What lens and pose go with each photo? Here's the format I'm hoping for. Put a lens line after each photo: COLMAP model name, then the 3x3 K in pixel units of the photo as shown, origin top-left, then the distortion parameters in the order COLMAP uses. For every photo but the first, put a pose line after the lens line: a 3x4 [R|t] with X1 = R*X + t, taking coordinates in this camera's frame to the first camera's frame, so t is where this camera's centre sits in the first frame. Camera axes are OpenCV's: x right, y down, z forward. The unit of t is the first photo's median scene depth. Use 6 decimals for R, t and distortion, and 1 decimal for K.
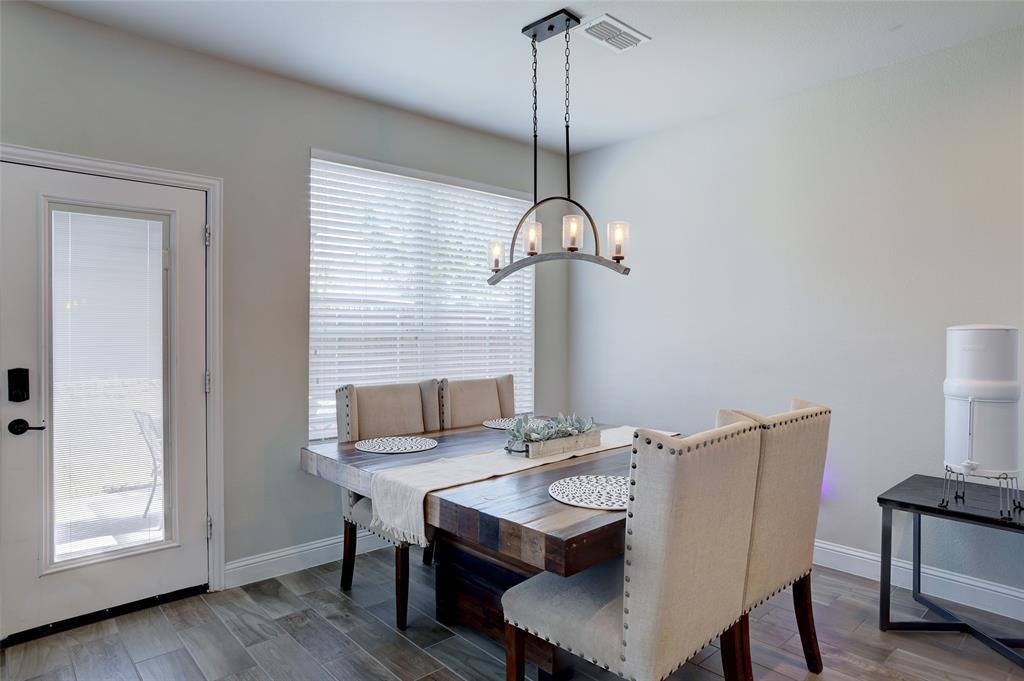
lens RADIAL K [[603.2, 0, 512.0], [0, 603.2, 340.5], [0, 0, 1]] dist [-0.064377, 0.046384]
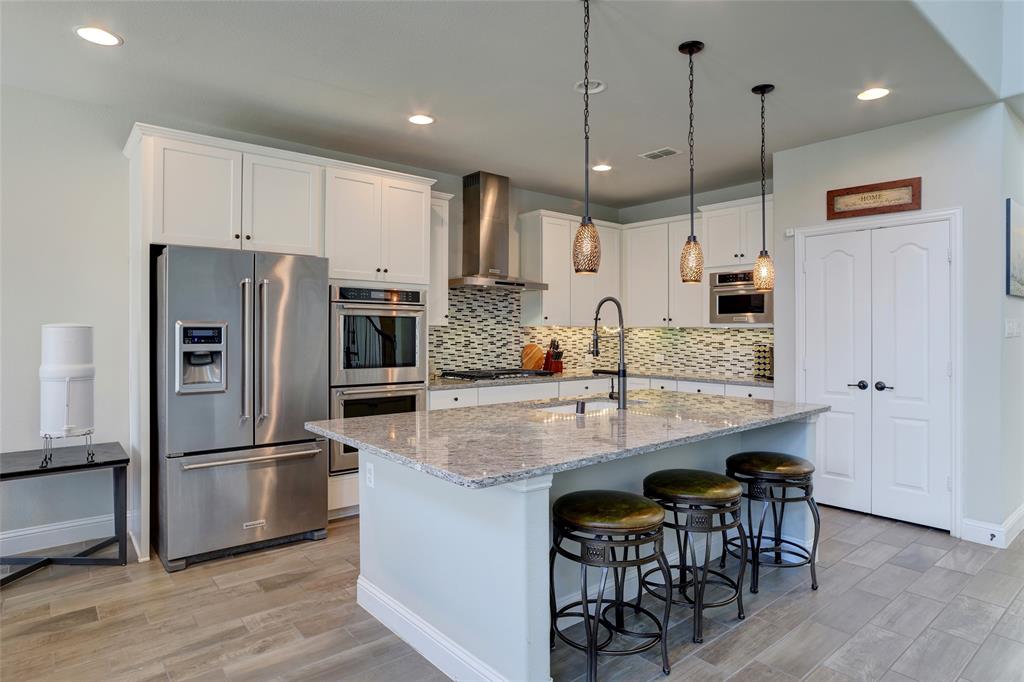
lens RADIAL K [[589.7, 0, 507.2], [0, 589.7, 333.0], [0, 0, 1]] dist [-0.064943, 0.041425]
pose [[0.048595, -0.006201, 0.998799, -0.404973], [0.005186, 0.999969, 0.005956, -0.006444], [-0.998805, 0.004890, 0.048625, -0.047108]]
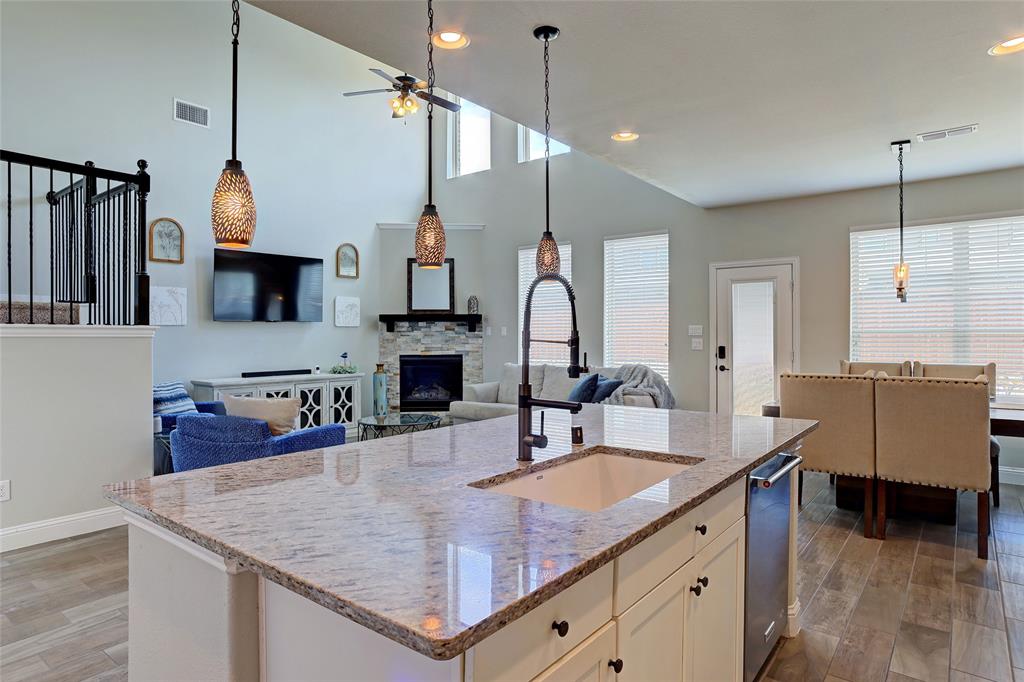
lens RADIAL K [[589.7, 0, 507.2], [0, 589.7, 333.0], [0, 0, 1]] dist [-0.064943, 0.041425]
pose [[0.162123, -0.004706, -0.986759, 1.478518], [-0.003700, 0.999979, -0.005377, 0.004993], [0.986764, 0.004523, 0.162102, -0.353812]]
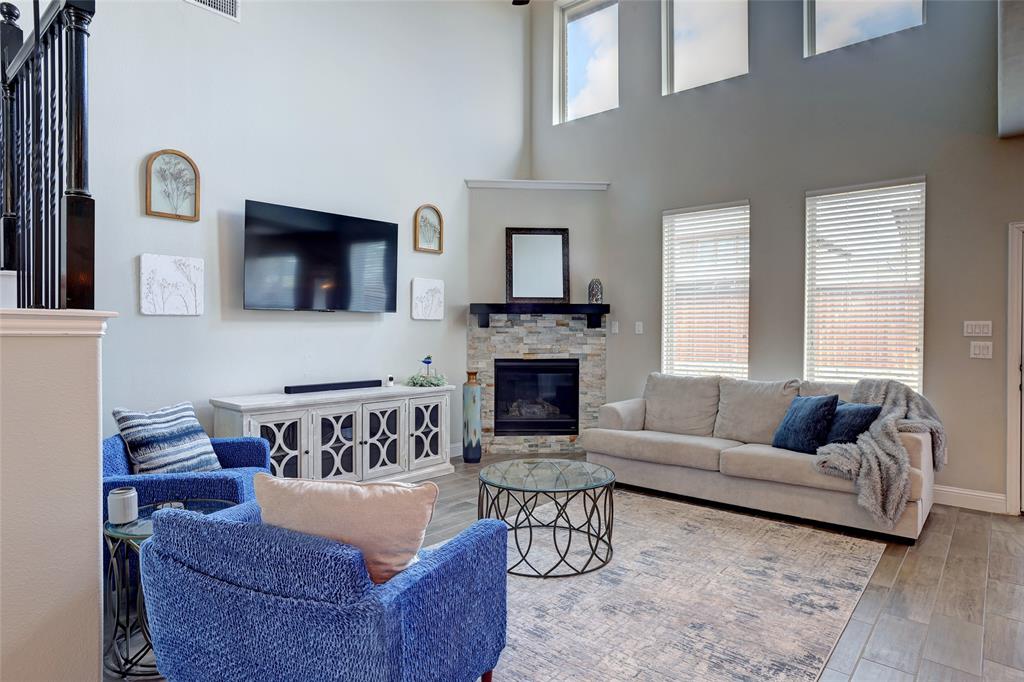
lens RADIAL K [[589.7, 0, 507.2], [0, 589.7, 333.0], [0, 0, 1]] dist [-0.064943, 0.041425]
pose [[0.108709, 0.002932, -0.994069, 0.566934], [-0.010943, 0.999939, 0.001753, 0.001626], [0.994013, 0.010687, 0.108735, -0.620790]]
